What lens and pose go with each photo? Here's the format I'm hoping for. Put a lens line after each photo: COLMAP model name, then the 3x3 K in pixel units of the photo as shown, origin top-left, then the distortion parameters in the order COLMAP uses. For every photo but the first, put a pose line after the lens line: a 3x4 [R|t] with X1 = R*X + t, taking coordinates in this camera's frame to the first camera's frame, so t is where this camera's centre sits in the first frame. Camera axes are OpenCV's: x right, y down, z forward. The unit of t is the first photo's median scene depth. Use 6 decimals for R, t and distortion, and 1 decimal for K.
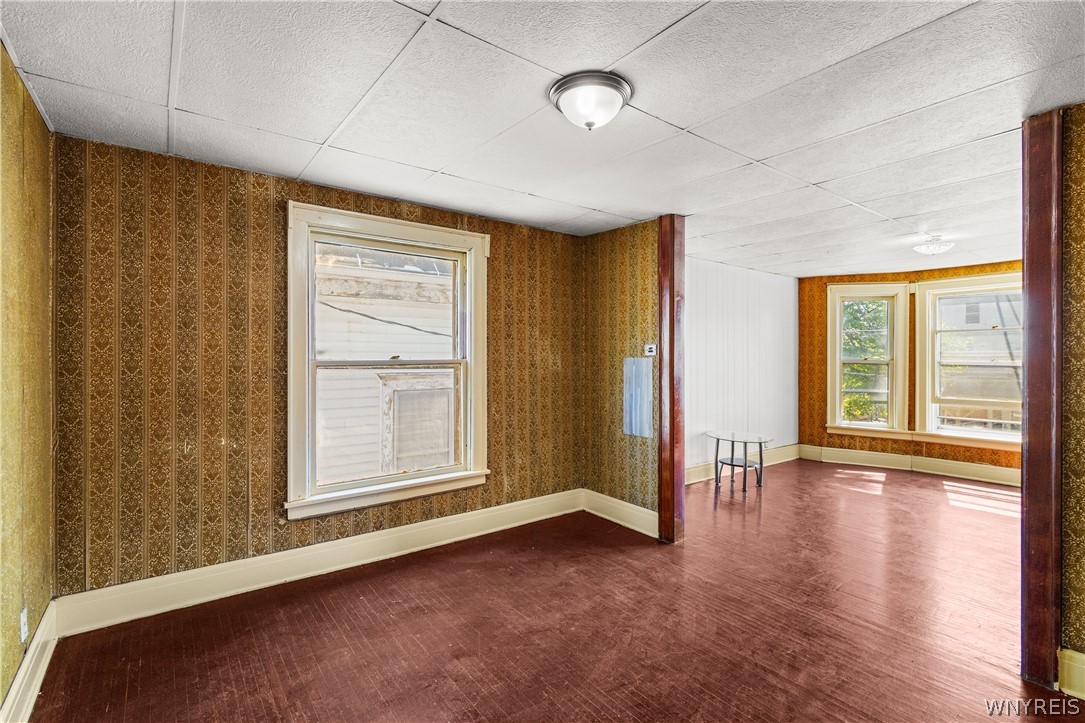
lens RADIAL K [[507.4, 0, 542.5], [0, 507.4, 361.5], [0, 0, 1]] dist [0.014202, -0.000143]
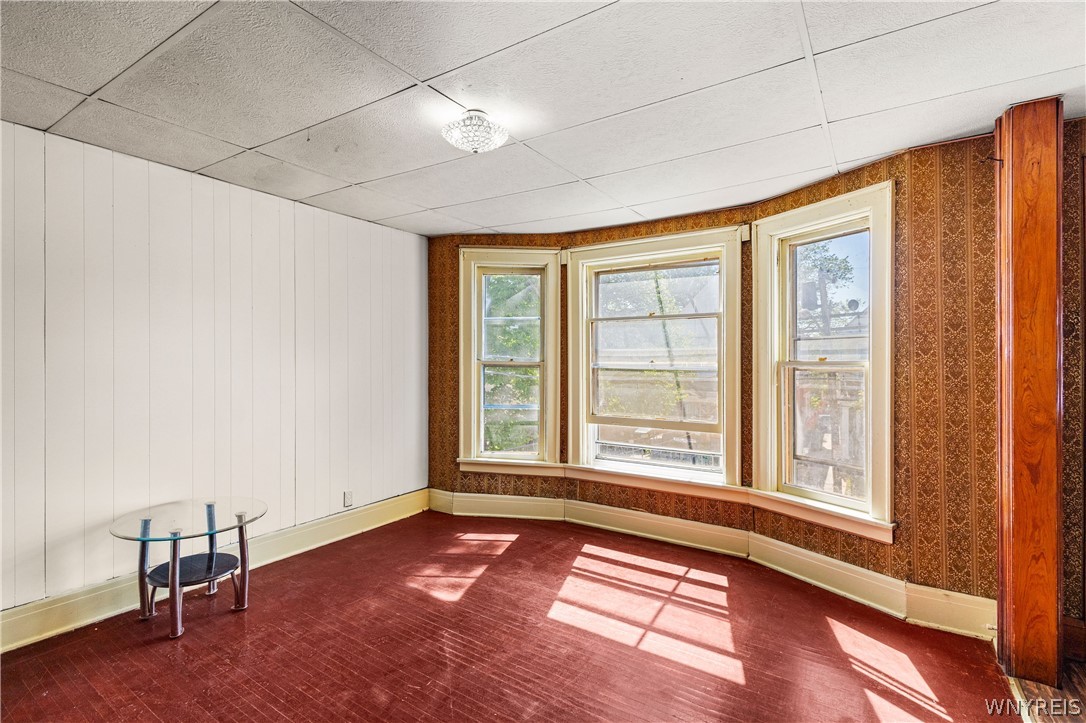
lens RADIAL K [[507.9, 0, 543.0], [0, 507.9, 361.5], [0, 0, 1]] dist [0.014202, -0.000143]
pose [[0.942779, -0.001875, 0.333414, 0.457965], [0.001821, 0.999998, 0.000474, -0.002684], [-0.333414, 0.000161, 0.942780, 0.355450]]
